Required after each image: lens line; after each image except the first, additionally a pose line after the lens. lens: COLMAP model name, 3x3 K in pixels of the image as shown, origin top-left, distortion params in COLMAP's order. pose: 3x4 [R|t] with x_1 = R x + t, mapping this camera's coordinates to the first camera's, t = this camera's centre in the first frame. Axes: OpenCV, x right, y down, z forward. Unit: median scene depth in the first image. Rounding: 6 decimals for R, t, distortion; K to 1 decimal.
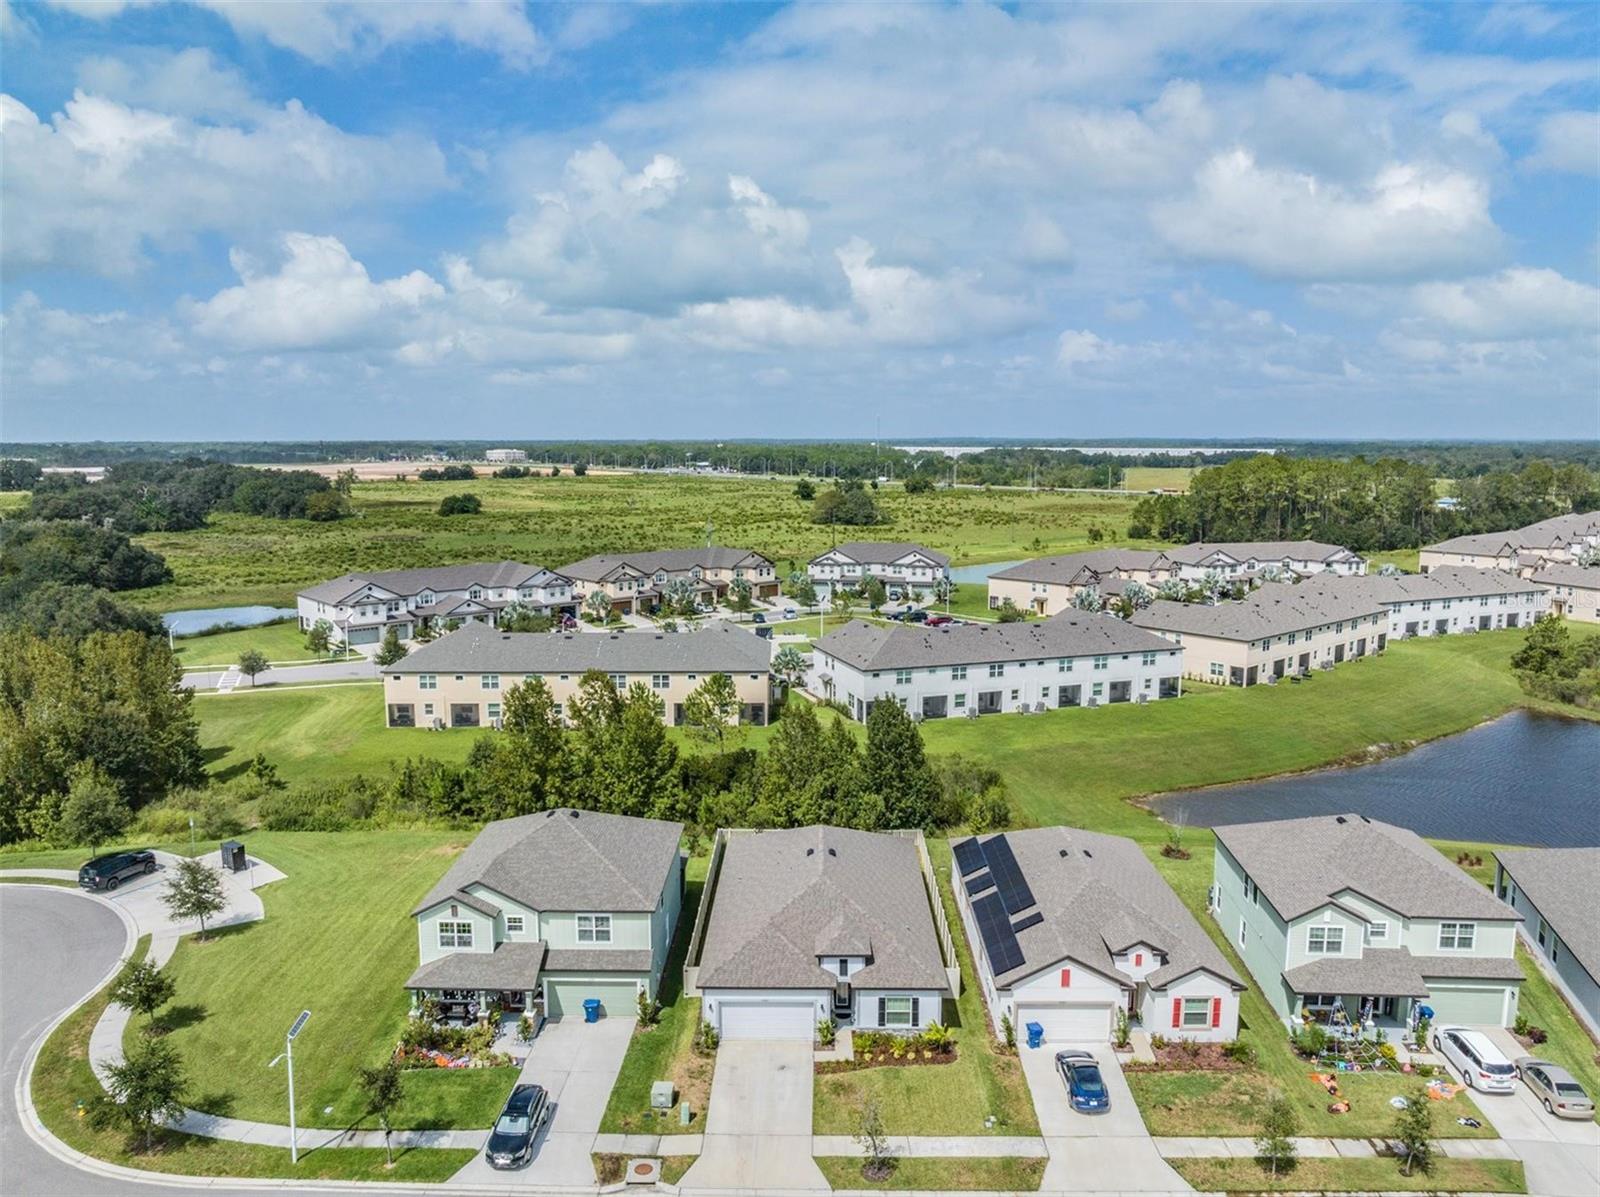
lens RADIAL K [[1134.4, 0, 784.0], [0, 1134.4, 592.9], [0, 0, 1]] dist [-0.033893, -0.007980]
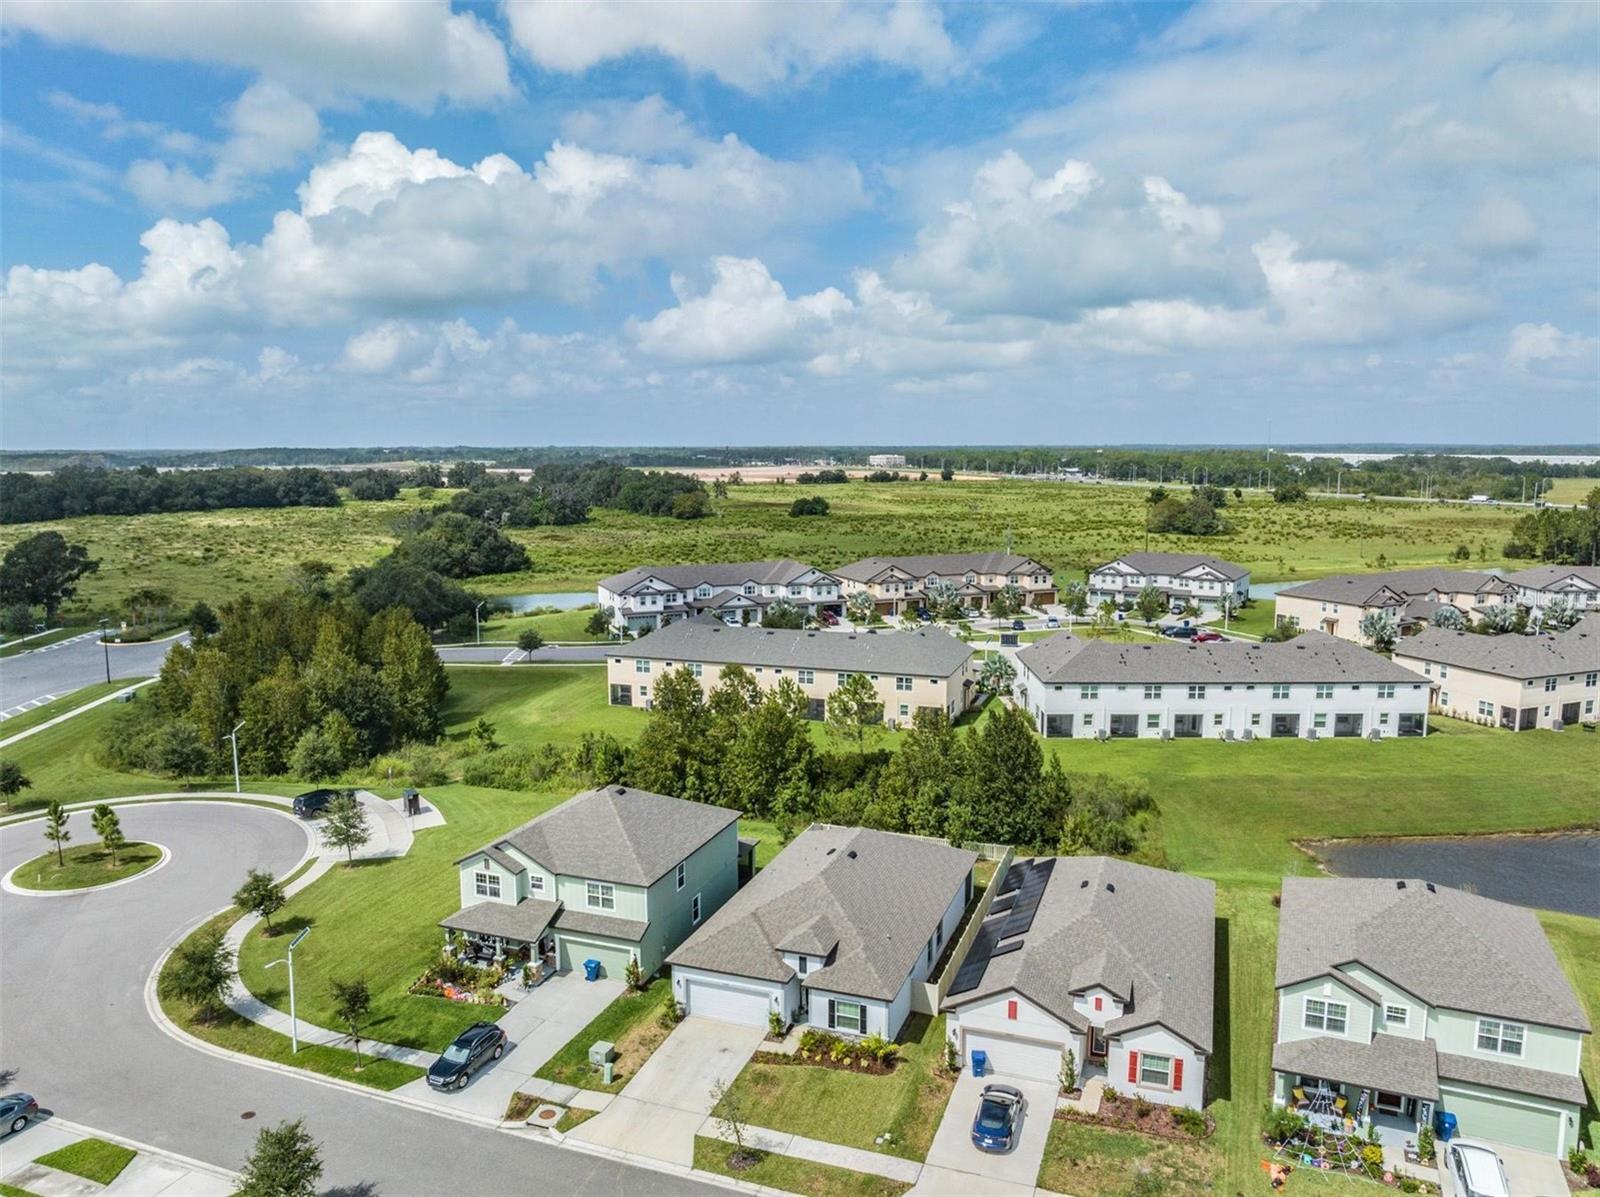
lens RADIAL K [[1111.3, 0, 800.0], [0, 1111.3, 598.5], [0, 0, 1]] dist [-0.035747, -0.001145]
pose [[0.944385, 0.042663, -0.326062, 0.230004], [-0.041755, 0.999080, 0.009784, -0.005489], [0.326179, 0.004375, 0.945298, 0.033252]]
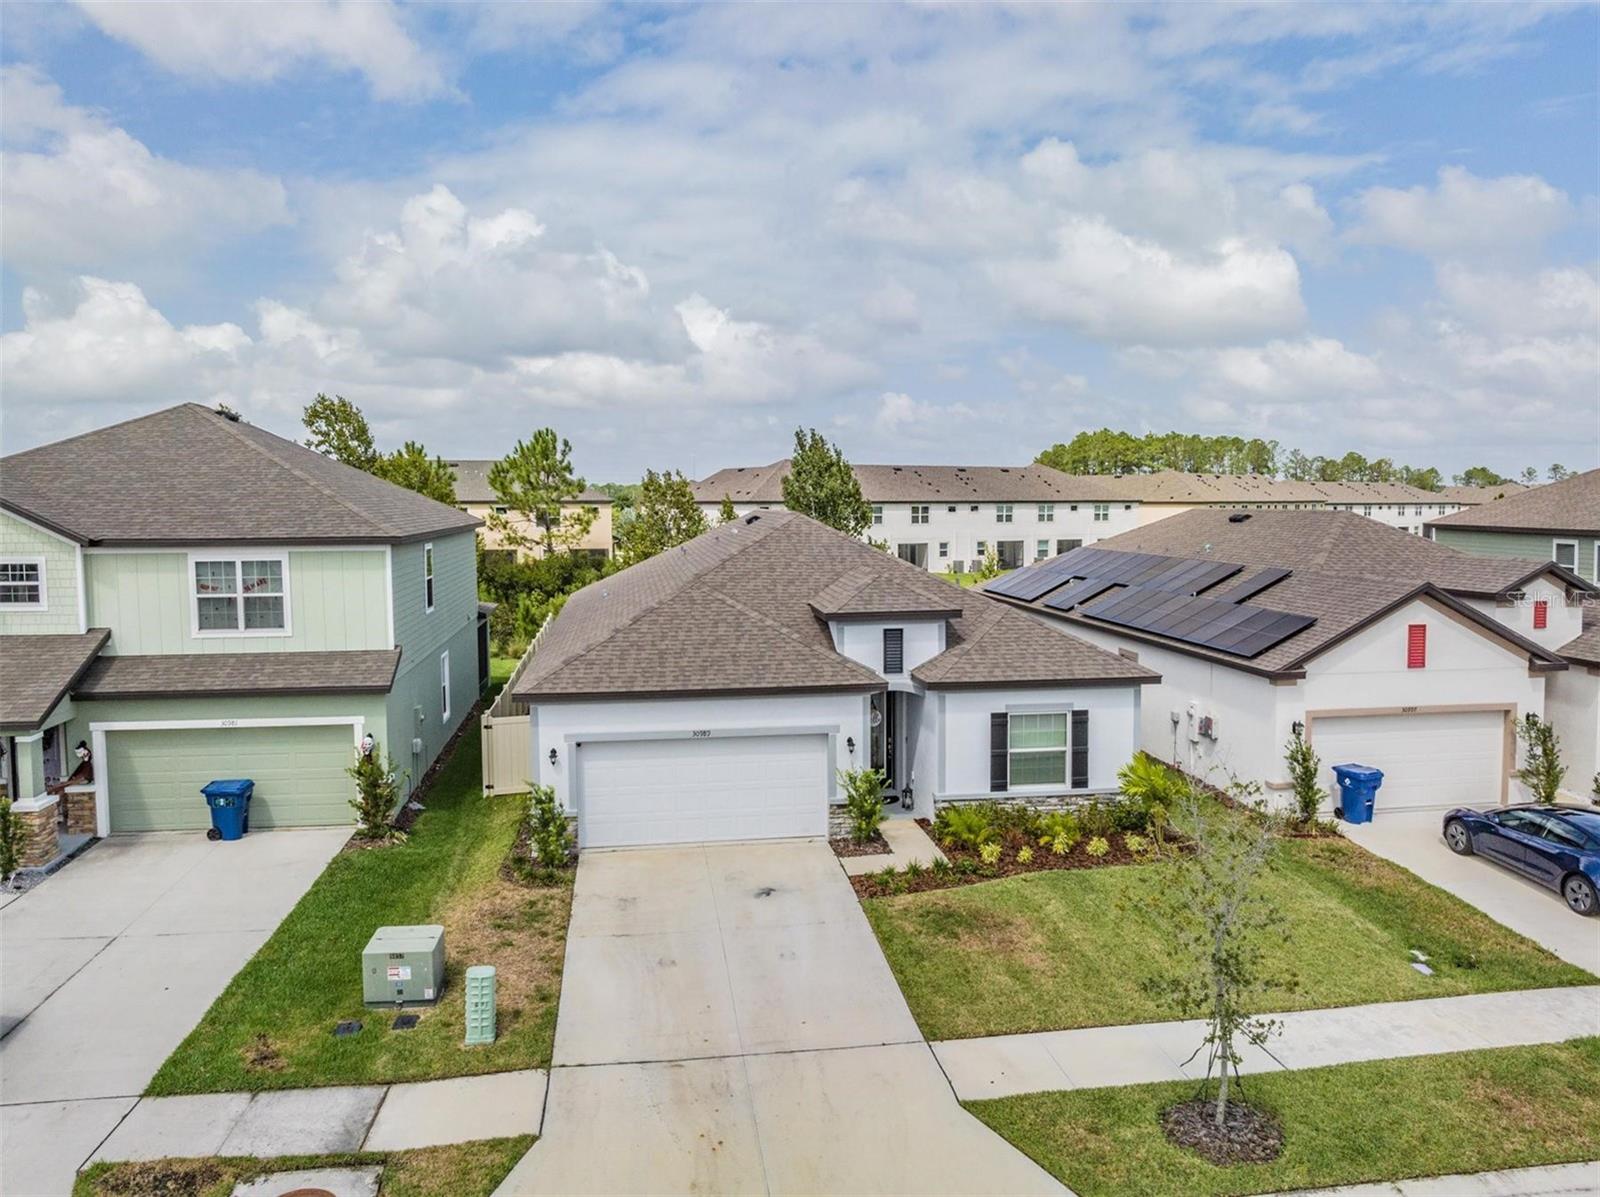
lens RADIAL K [[1111.3, 0, 800.0], [0, 1111.3, 598.5], [0, 0, 1]] dist [-0.035747, -0.001145]
pose [[0.984564, -0.015840, 0.174307, -0.029905], [0.027804, 0.997405, -0.066413, 0.214431], [-0.172803, 0.070235, 0.982449, 0.395197]]
